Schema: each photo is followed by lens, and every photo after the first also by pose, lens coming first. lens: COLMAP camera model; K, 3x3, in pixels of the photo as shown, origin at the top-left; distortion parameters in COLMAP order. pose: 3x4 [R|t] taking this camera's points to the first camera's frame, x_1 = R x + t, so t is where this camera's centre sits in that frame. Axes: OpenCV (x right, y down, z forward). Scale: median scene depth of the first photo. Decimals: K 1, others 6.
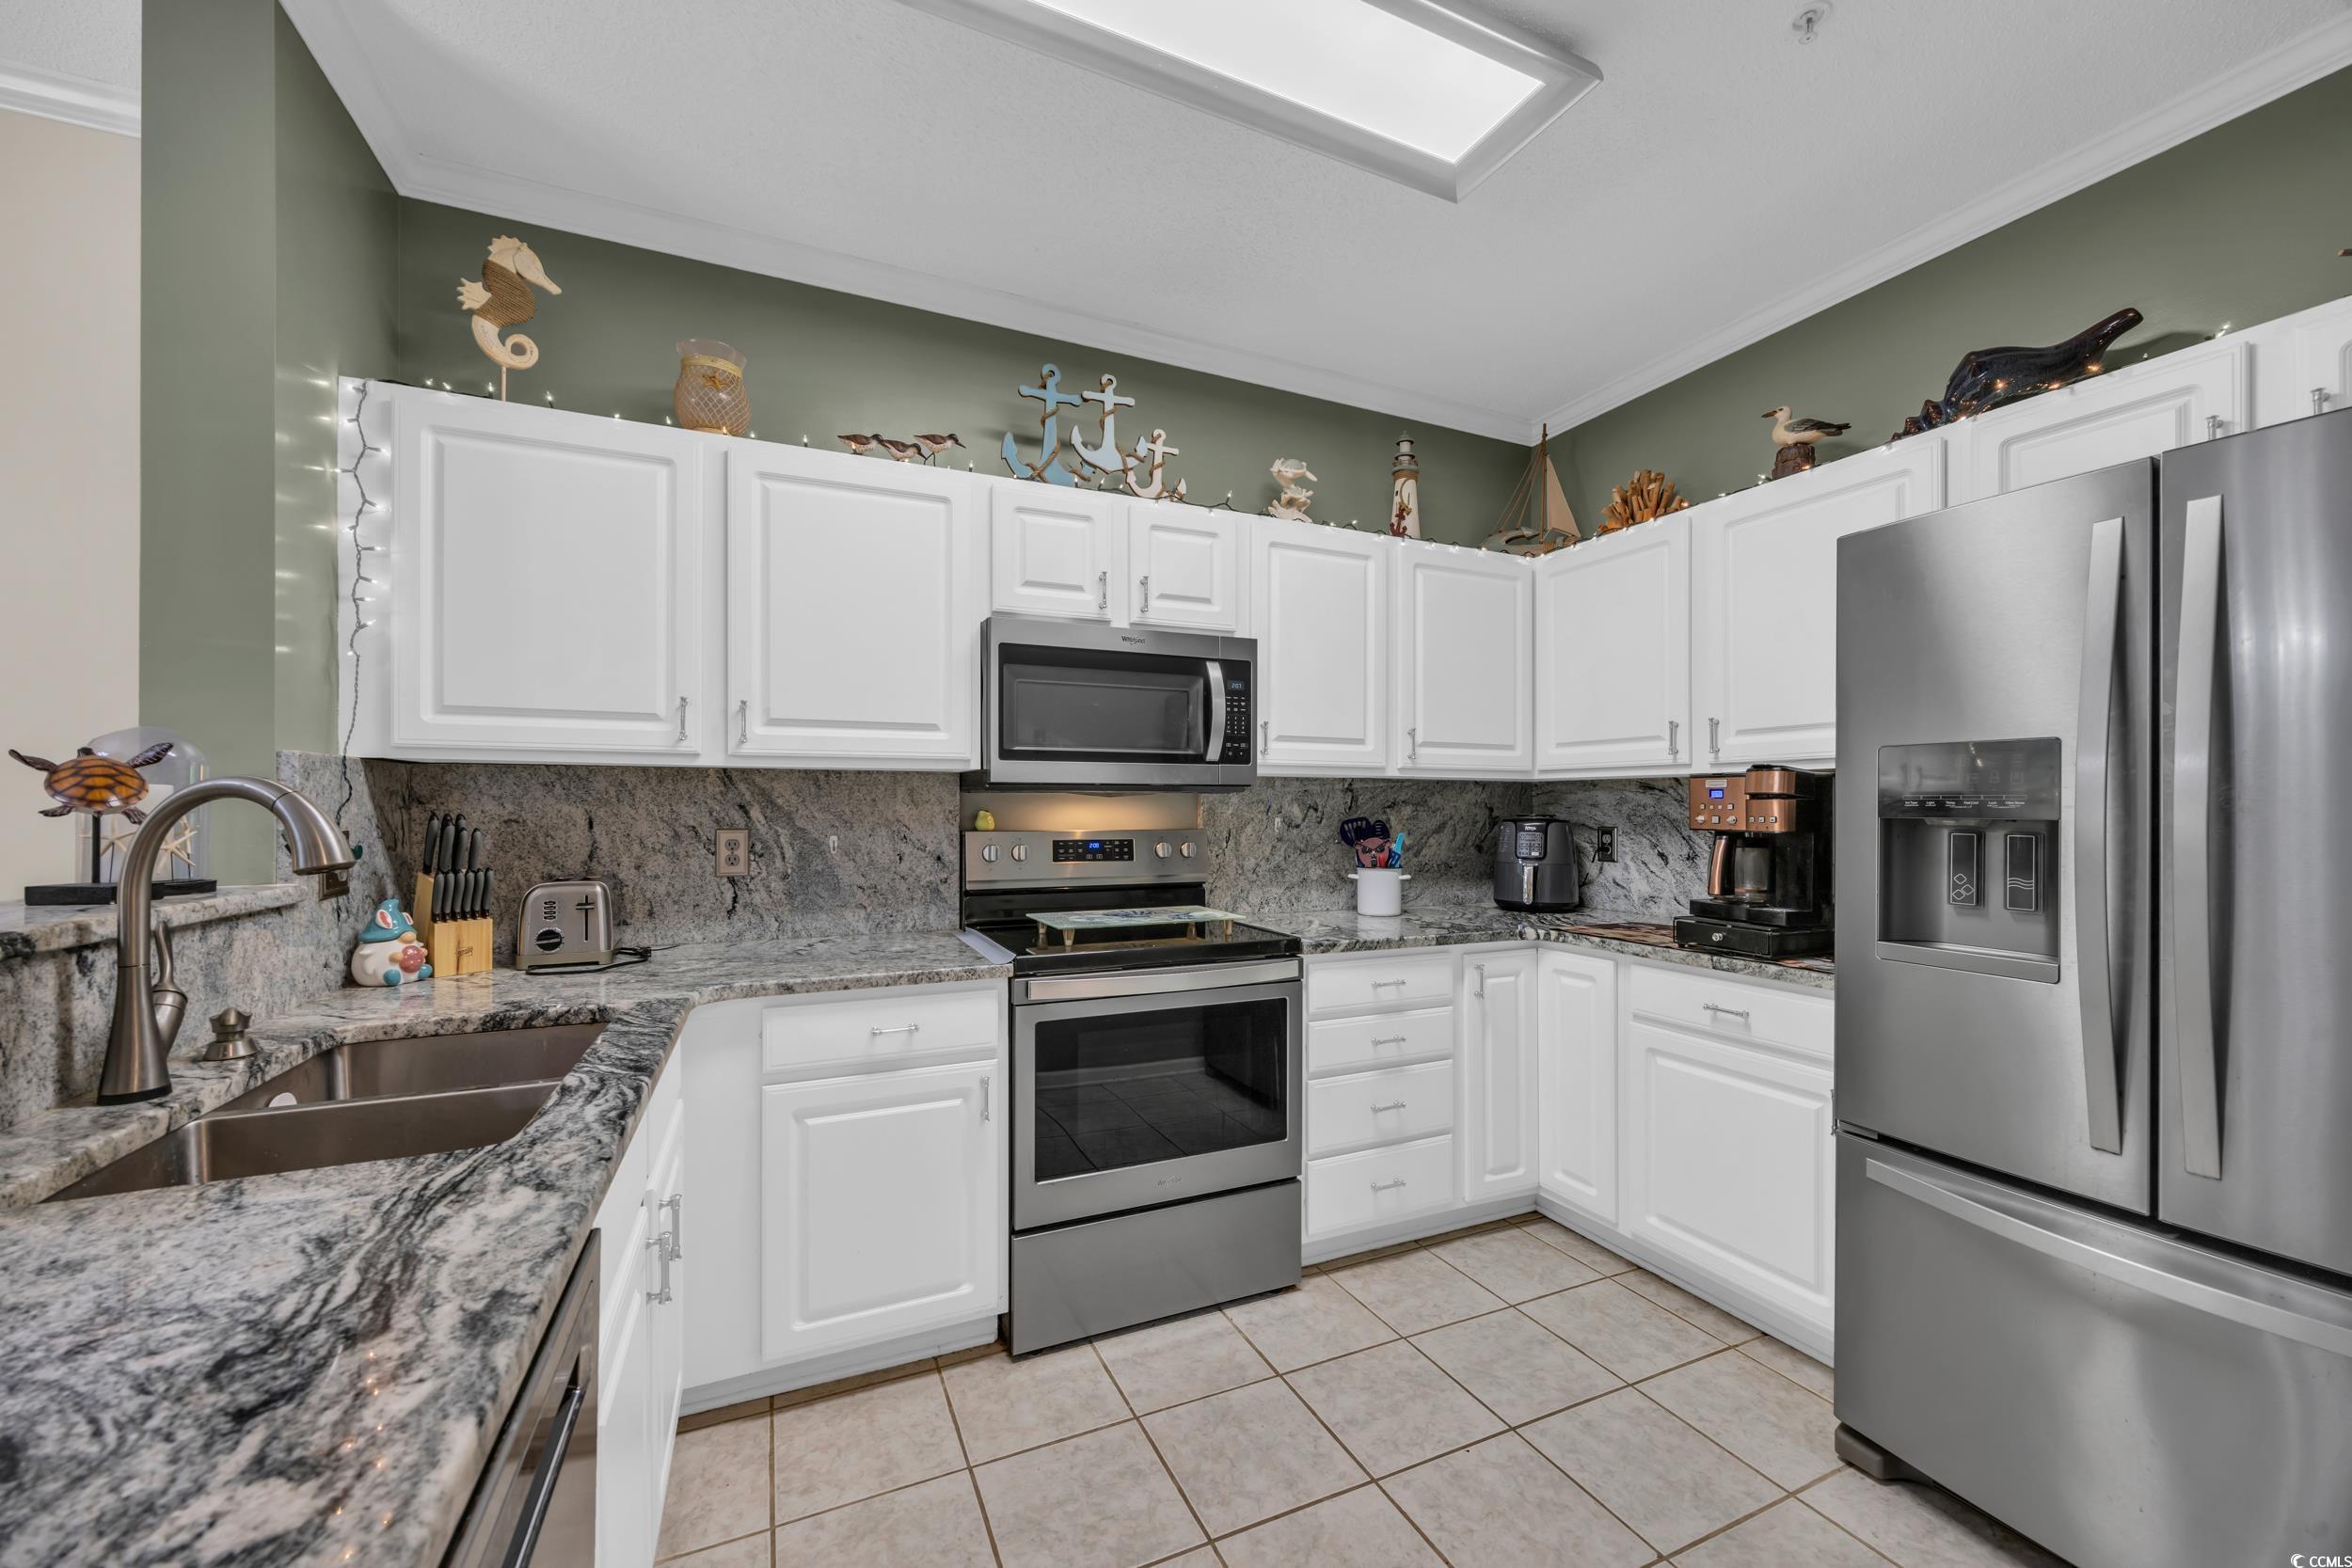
lens RADIAL K [[900.3, 0, 1175.9], [0, 900.3, 801.1], [0, 0, 1]] dist [-0.006229, 0.001533]
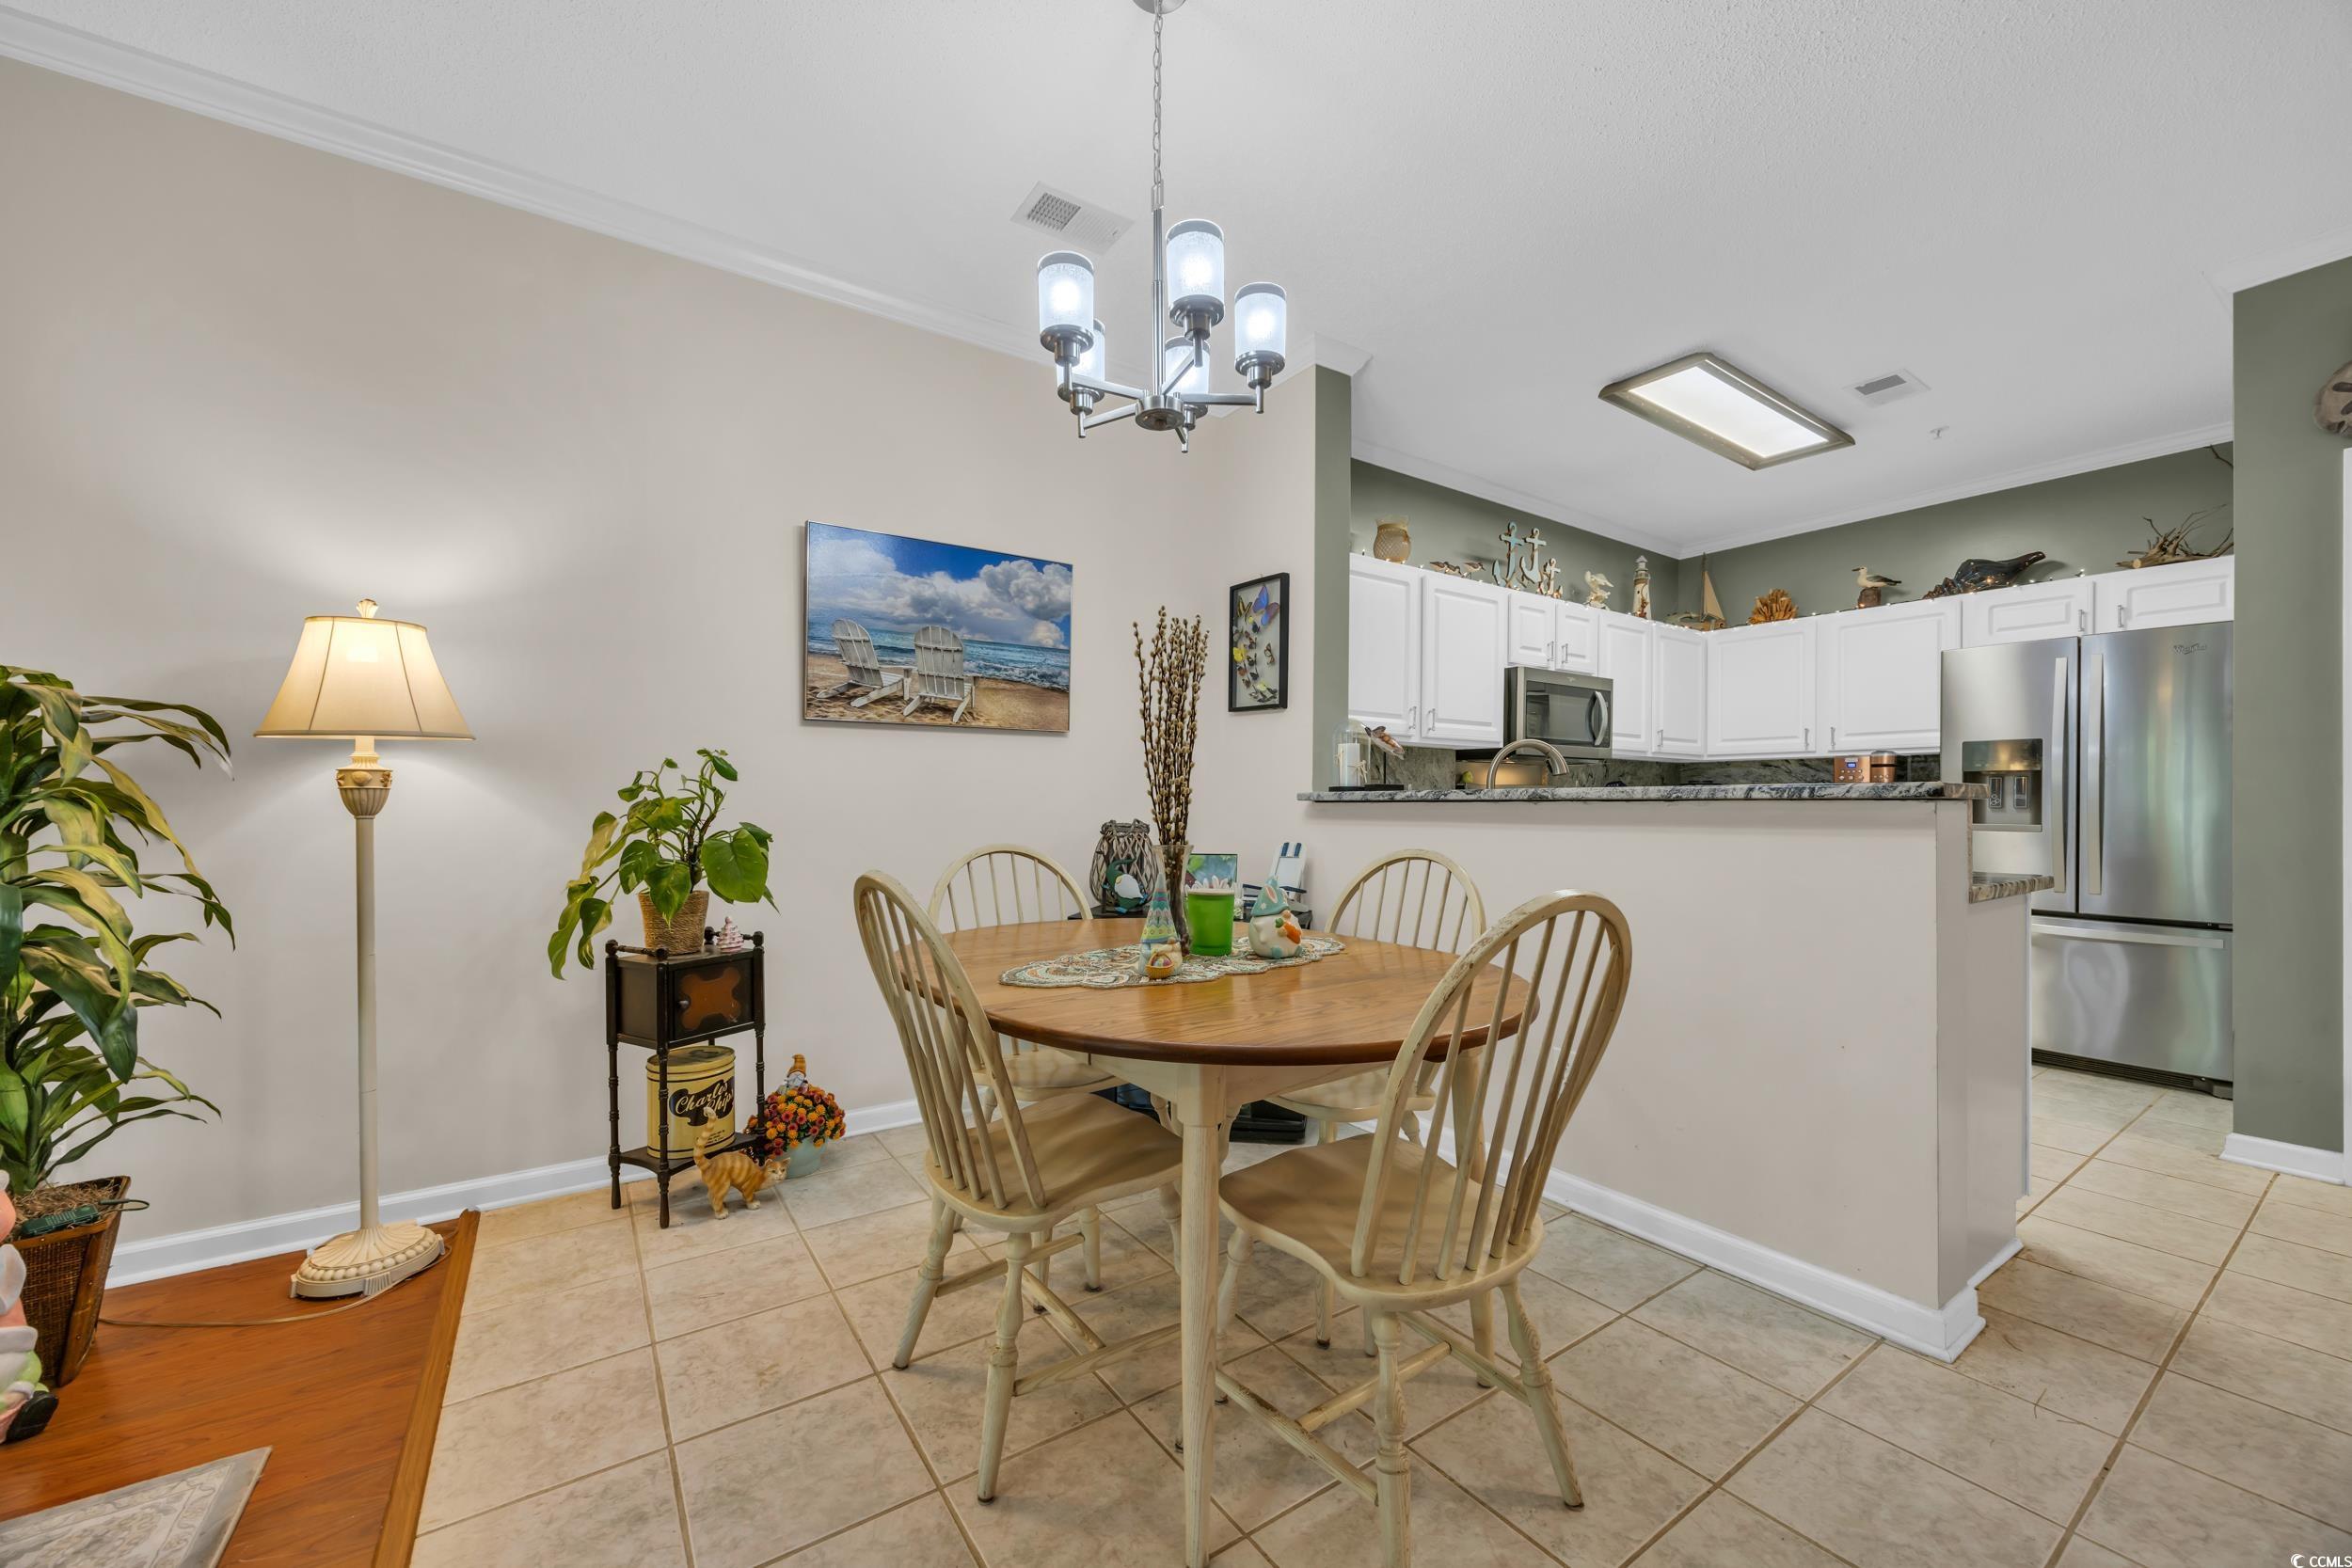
lens RADIAL K [[900.3, 0, 1170.6], [0, 900.3, 800.4], [0, 0, 1]] dist [-0.006229, 0.001533]
pose [[0.985993, 0.005973, 0.166678, -1.187551], [-0.006676, 0.999971, 0.003657, 0.070320], [-0.166652, -0.004719, 0.986005, -0.702878]]
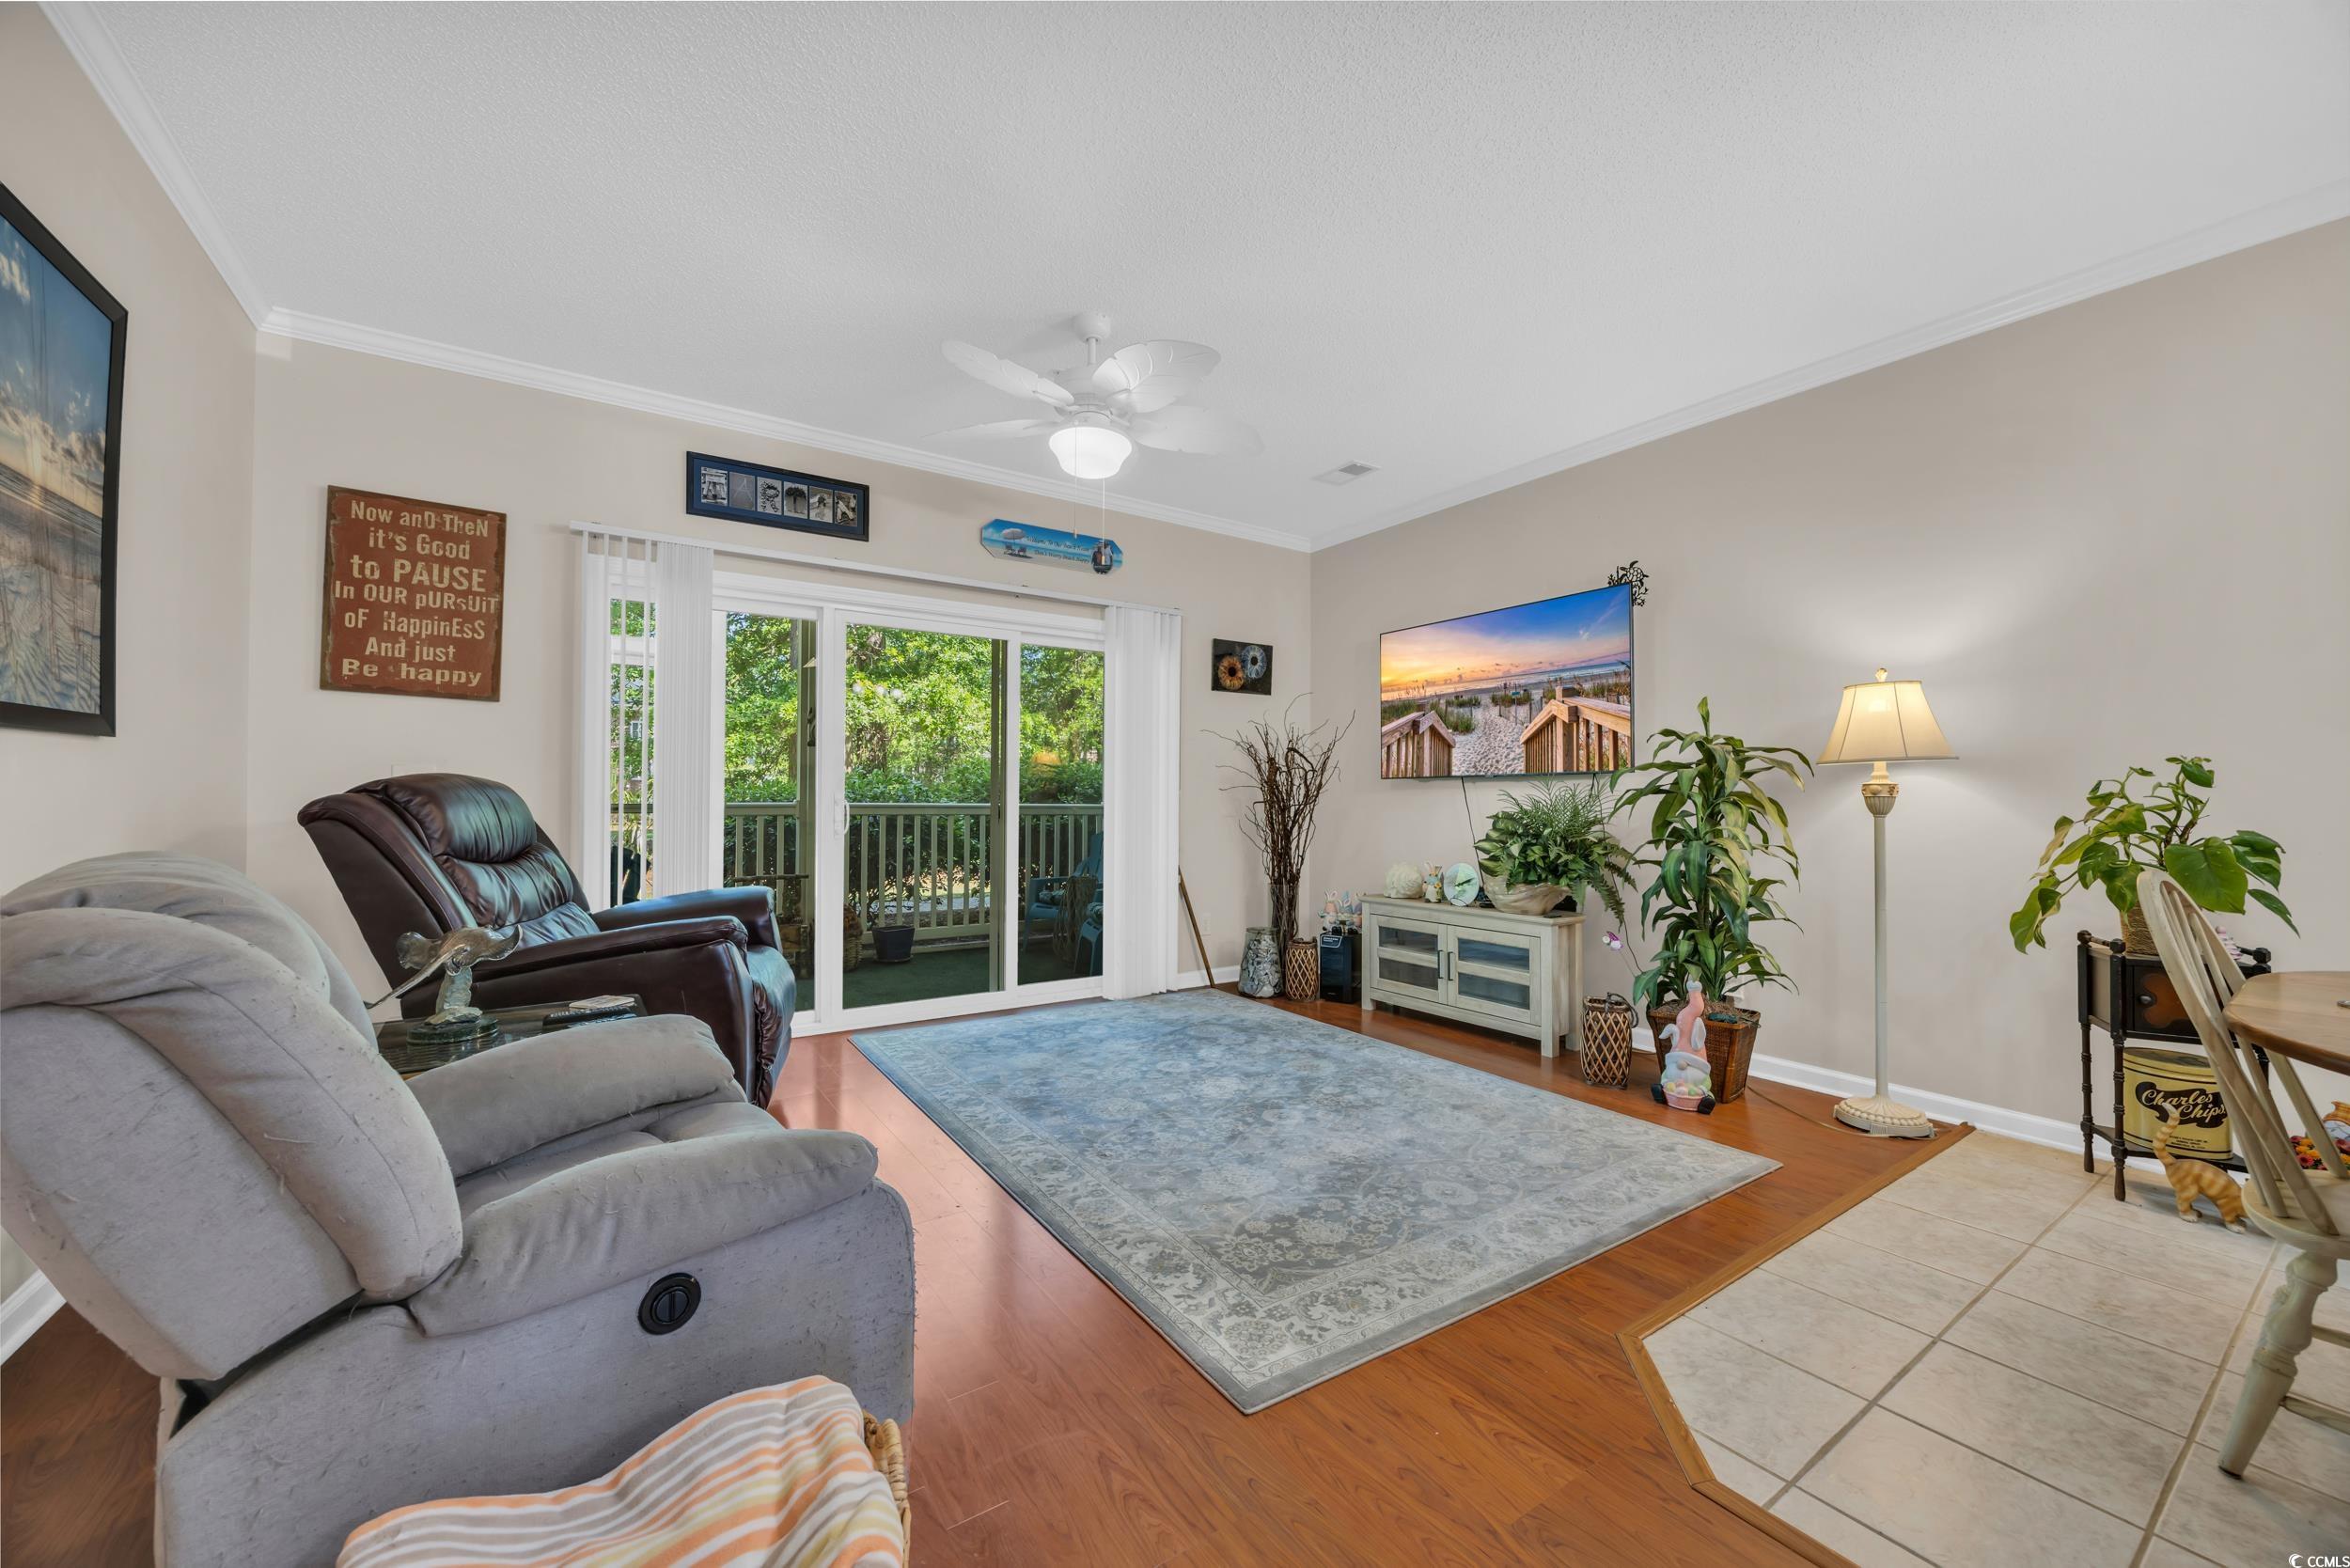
lens RADIAL K [[899.6, 0, 1174.3], [0, 899.6, 779.7], [0, 0, 1]] dist [-0.006229, 0.001533]
pose [[0.163462, -0.017528, -0.986394, -0.707337], [-0.005525, 0.999810, -0.018682, 0.072029], [0.986534, 0.008504, 0.163335, -0.924264]]
